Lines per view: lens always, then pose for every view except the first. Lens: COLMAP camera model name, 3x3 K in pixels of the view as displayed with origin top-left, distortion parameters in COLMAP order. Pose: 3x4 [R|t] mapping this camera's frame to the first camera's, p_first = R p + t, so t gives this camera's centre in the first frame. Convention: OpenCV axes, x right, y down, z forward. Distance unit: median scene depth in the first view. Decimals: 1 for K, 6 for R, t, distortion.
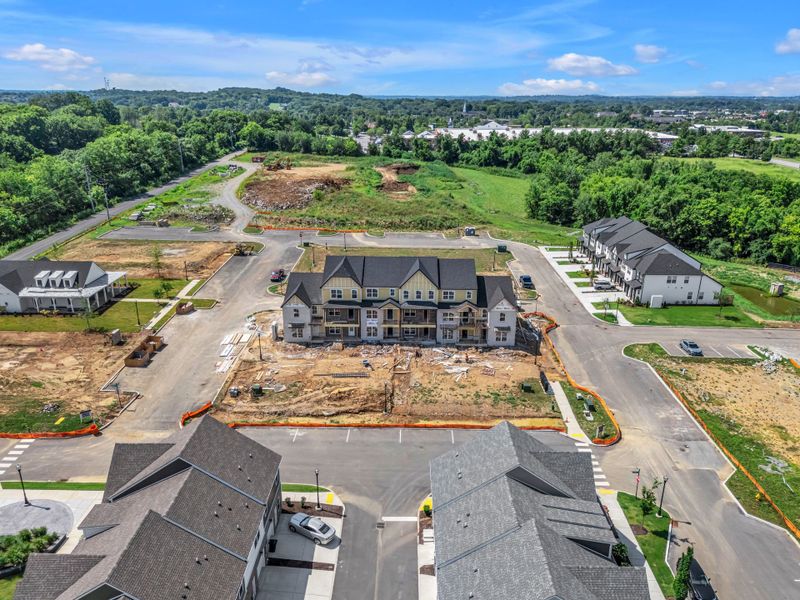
lens RADIAL K [[589.9, 0, 400.0], [0, 589.9, 300.0], [0, 0, 1]] dist [0.079052, -0.083788]
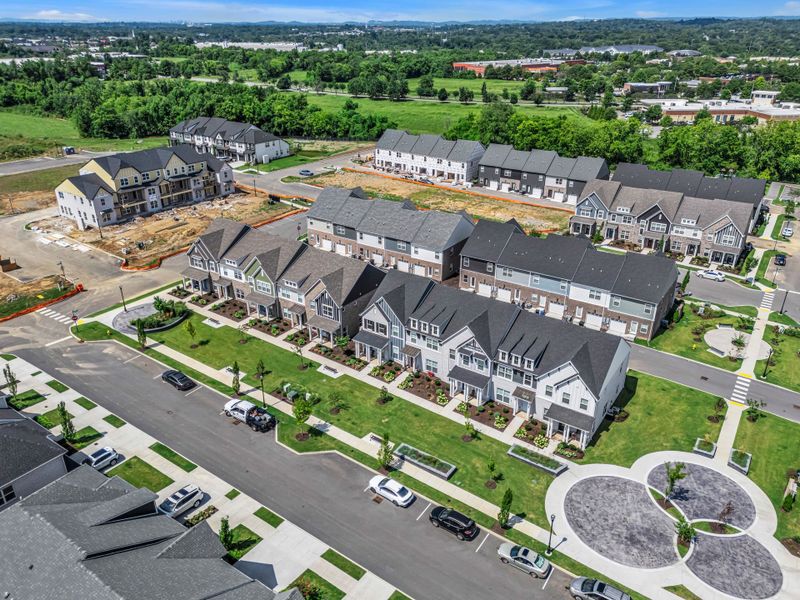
lens RADIAL K [[589.9, 0, 400.0], [0, 589.9, 300.0], [0, 0, 1]] dist [0.079052, -0.083788]
pose [[0.551662, -0.356838, 0.753880, -0.888701], [0.275256, 0.931111, 0.239304, 0.087565], [-0.787339, 0.075495, 0.611881, -0.326199]]
